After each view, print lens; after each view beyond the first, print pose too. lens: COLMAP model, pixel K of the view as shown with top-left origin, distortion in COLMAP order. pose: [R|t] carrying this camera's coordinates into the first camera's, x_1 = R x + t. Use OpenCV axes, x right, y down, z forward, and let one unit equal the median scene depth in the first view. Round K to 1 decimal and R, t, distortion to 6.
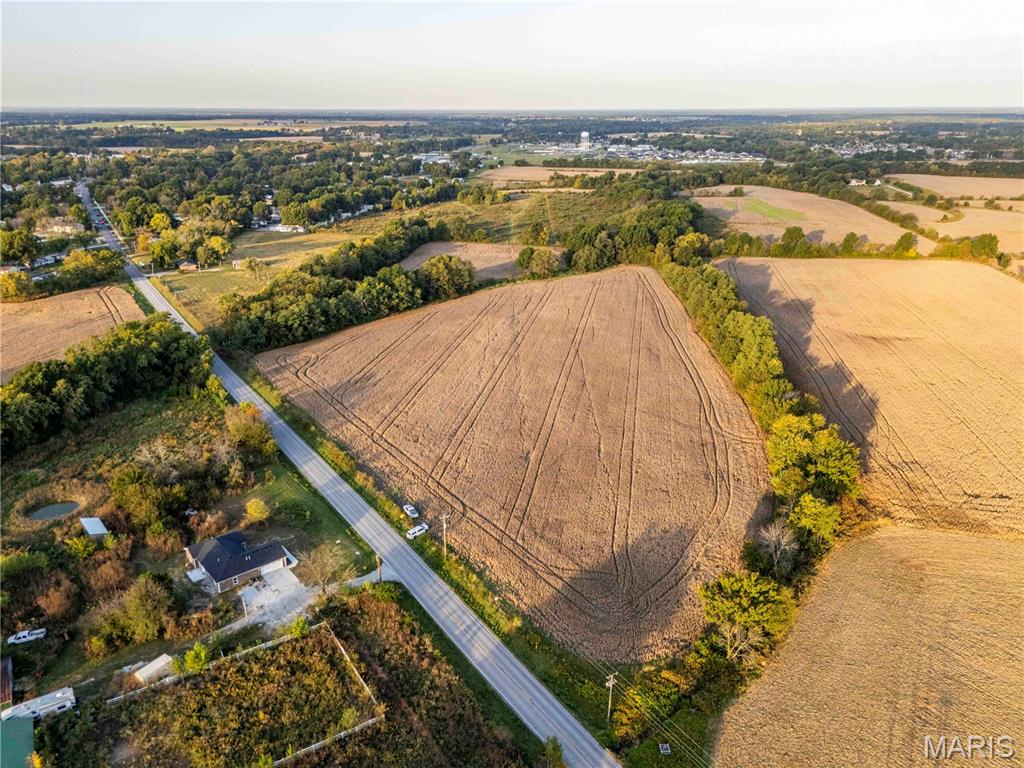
lens RADIAL K [[750.7, 0, 515.5], [0, 750.7, 383.7], [0, 0, 1]] dist [0.073903, -0.064483]
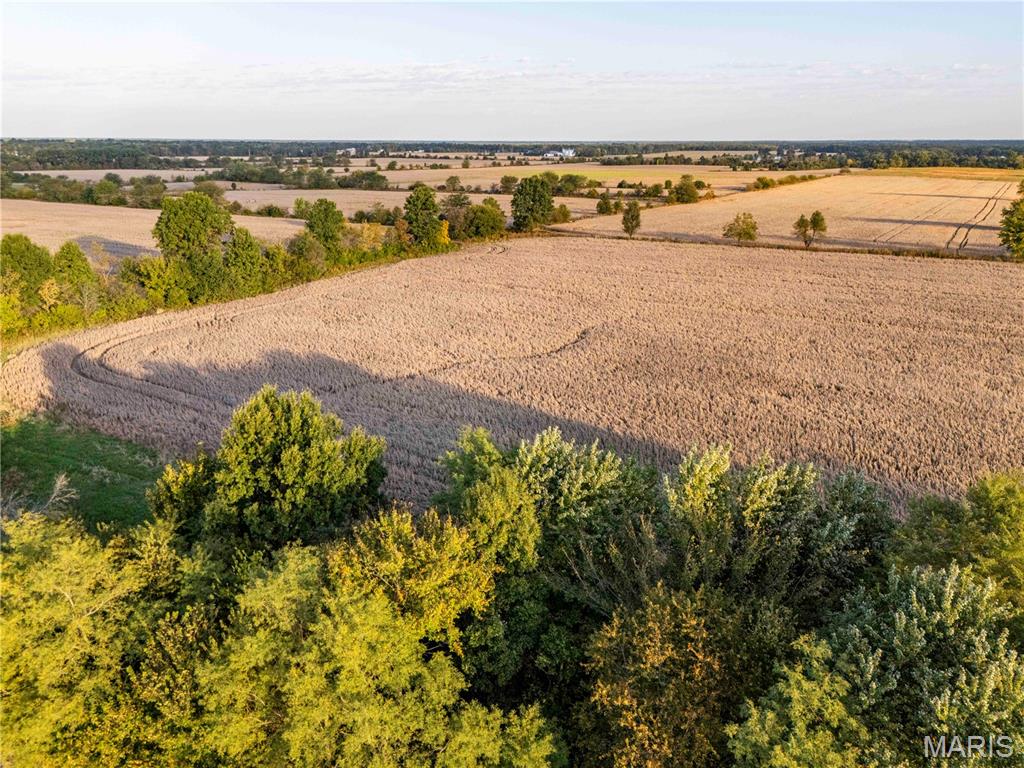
lens RADIAL K [[750.7, 0, 514.7], [0, 750.7, 390.4], [0, 0, 1]] dist [0.073903, -0.064483]
pose [[0.359291, -0.294681, 0.885479, 0.201662], [0.321386, 0.929867, 0.179048, -0.223918], [-0.876140, 0.220251, 0.428799, 1.174683]]
